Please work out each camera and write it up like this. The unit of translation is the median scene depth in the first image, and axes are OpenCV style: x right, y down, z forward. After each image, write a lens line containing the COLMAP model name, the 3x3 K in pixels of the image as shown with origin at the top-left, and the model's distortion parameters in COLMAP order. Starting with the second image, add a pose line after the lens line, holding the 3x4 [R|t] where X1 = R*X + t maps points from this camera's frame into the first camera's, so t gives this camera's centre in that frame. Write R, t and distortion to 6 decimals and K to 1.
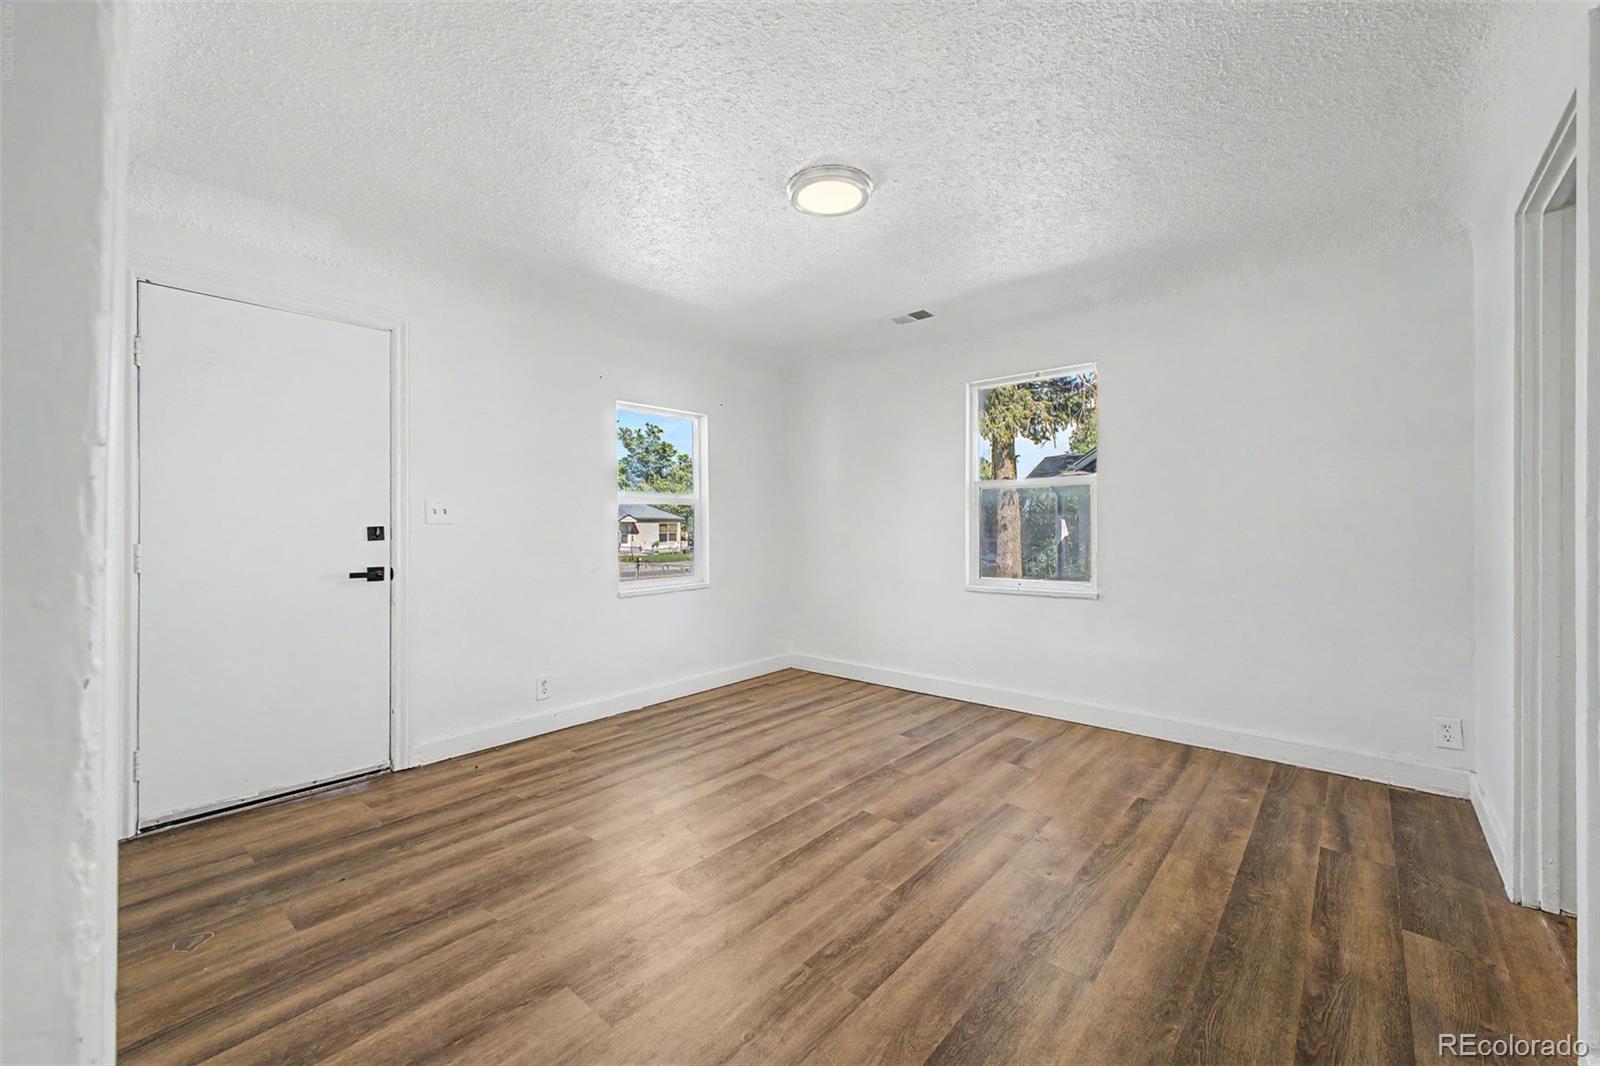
lens RADIAL K [[638.3, 0, 812.1], [0, 638.3, 526.5], [0, 0, 1]] dist [0.010844, -0.001818]
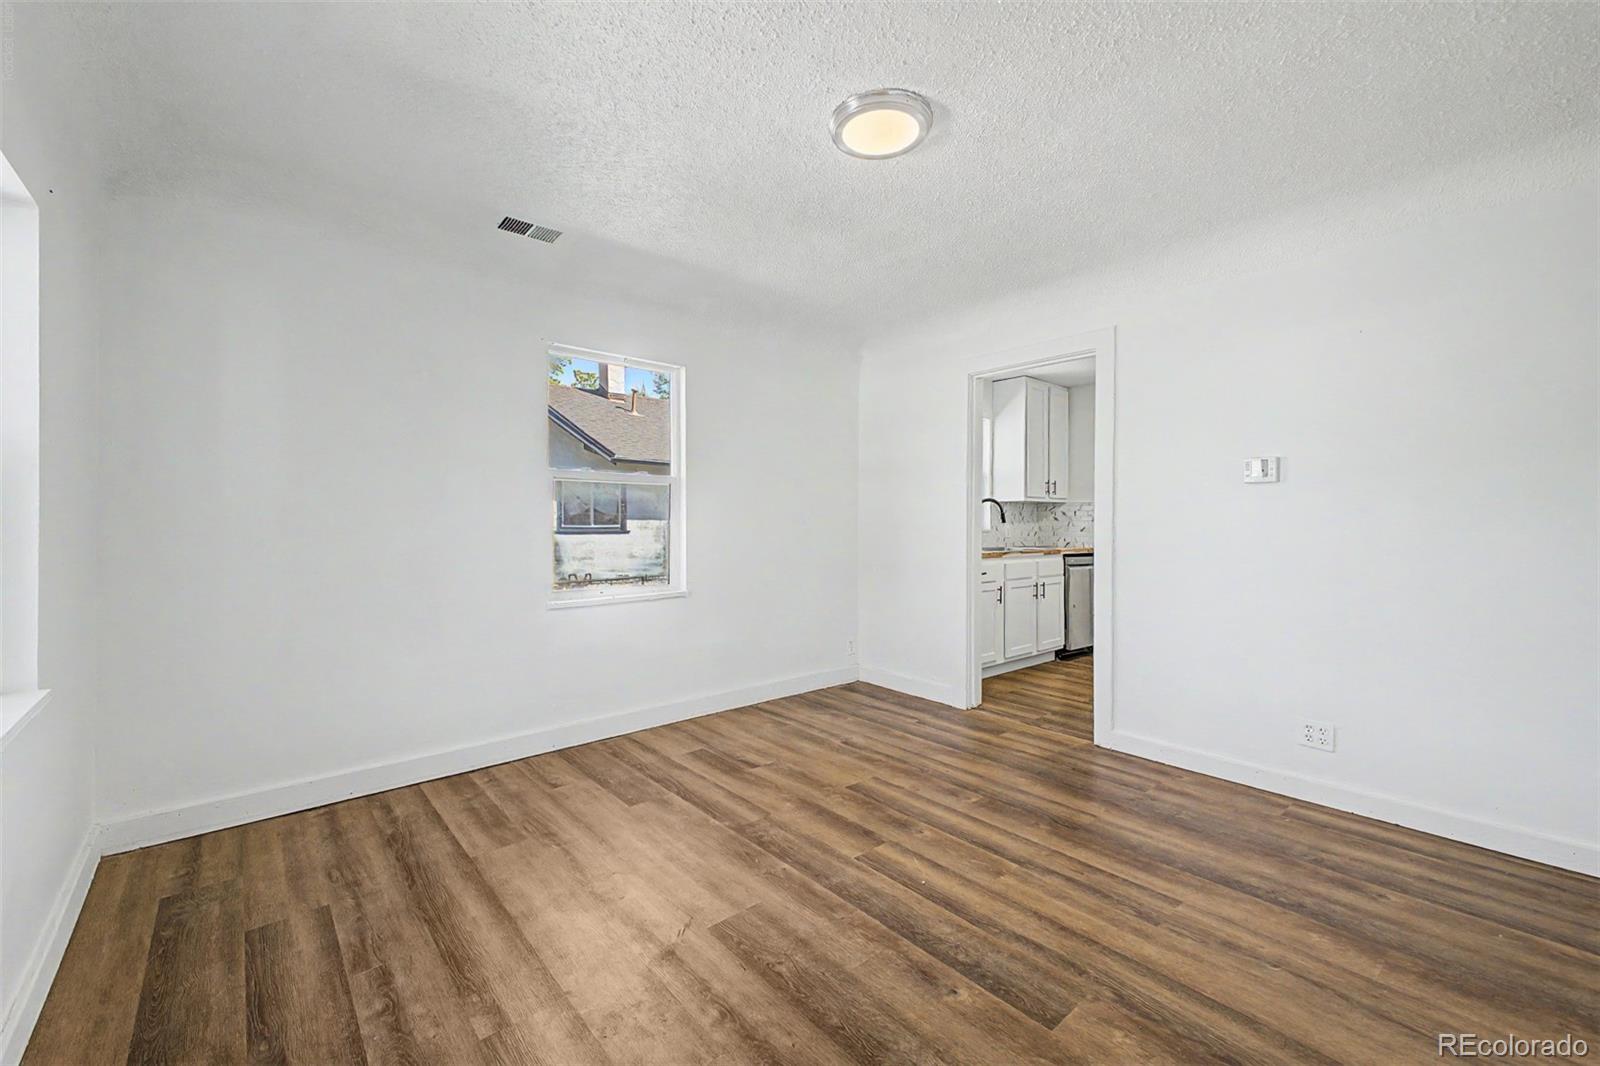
lens RADIAL K [[638.3, 0, 799.3], [0, 638.3, 526.1], [0, 0, 1]] dist [0.010844, -0.001818]
pose [[0.157097, -0.003307, 0.987578, -0.738405], [0.000643, 0.999995, 0.003246, -0.005983], [-0.987583, 0.000125, 0.157098, 0.884448]]
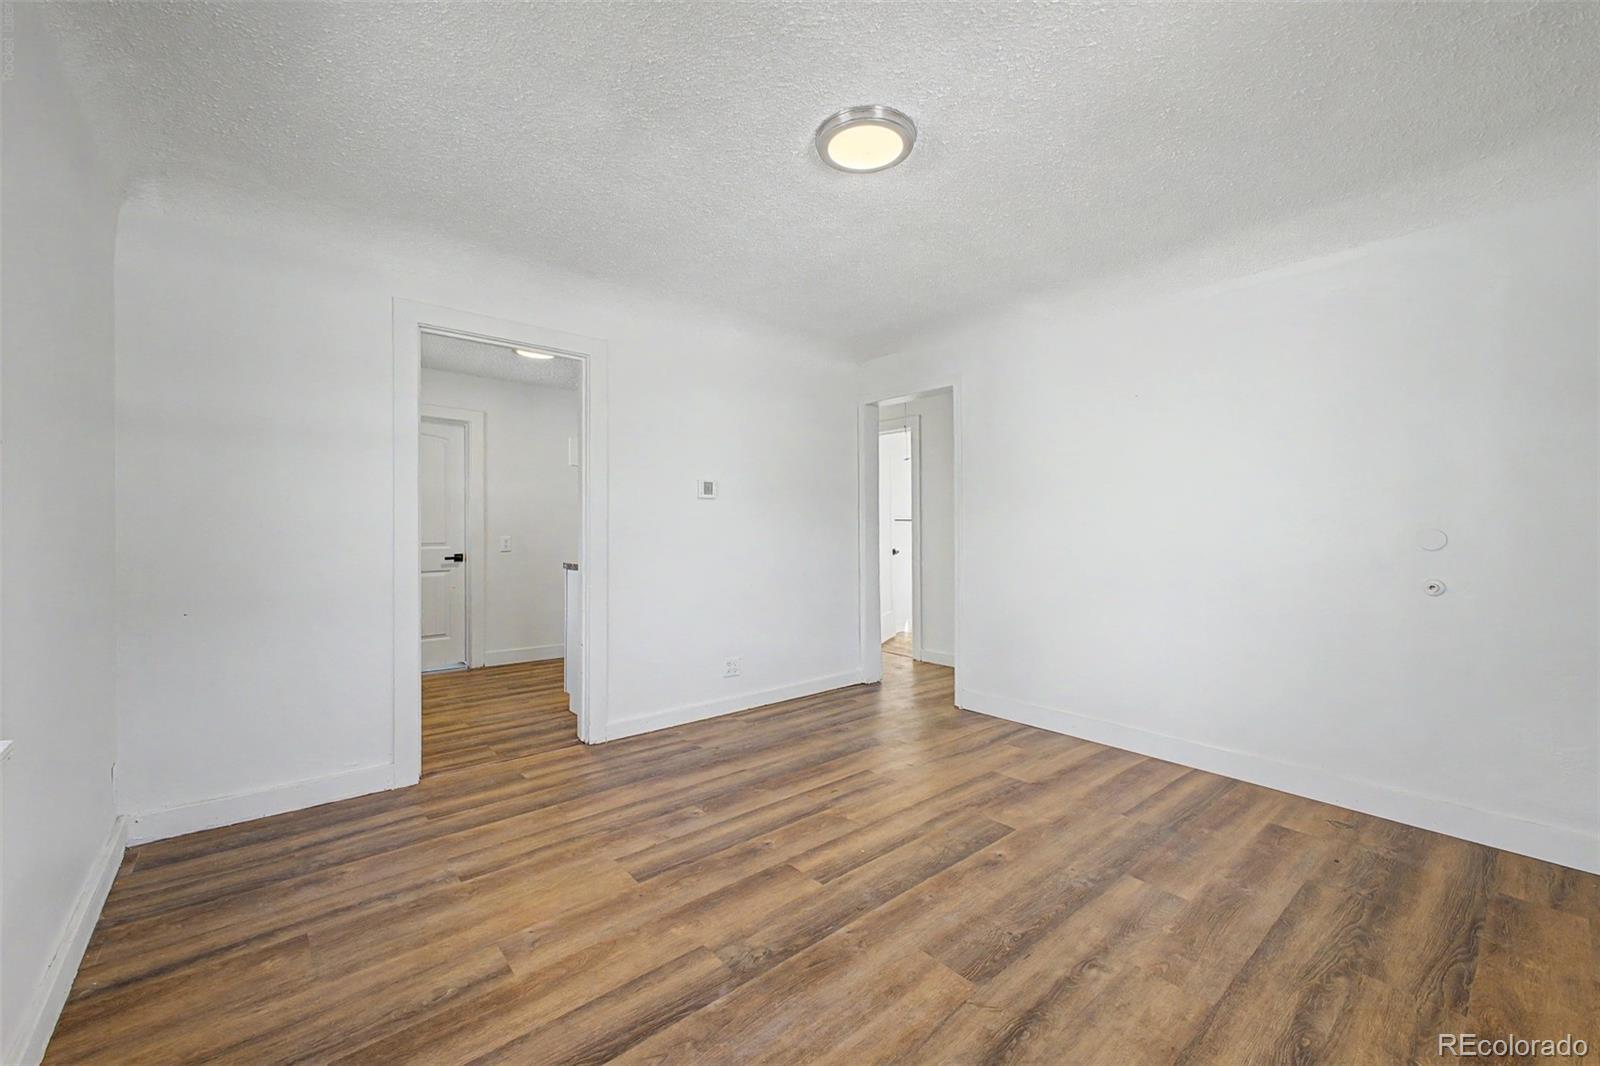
lens RADIAL K [[638.3, 0, 795.4], [0, 638.3, 527.7], [0, 0, 1]] dist [0.010844, -0.001818]
pose [[-0.984030, 0.004383, 0.177949, -0.030576], [0.005483, 0.999969, 0.005692, -0.010698], [-0.177918, 0.006577, -0.984023, 1.697489]]
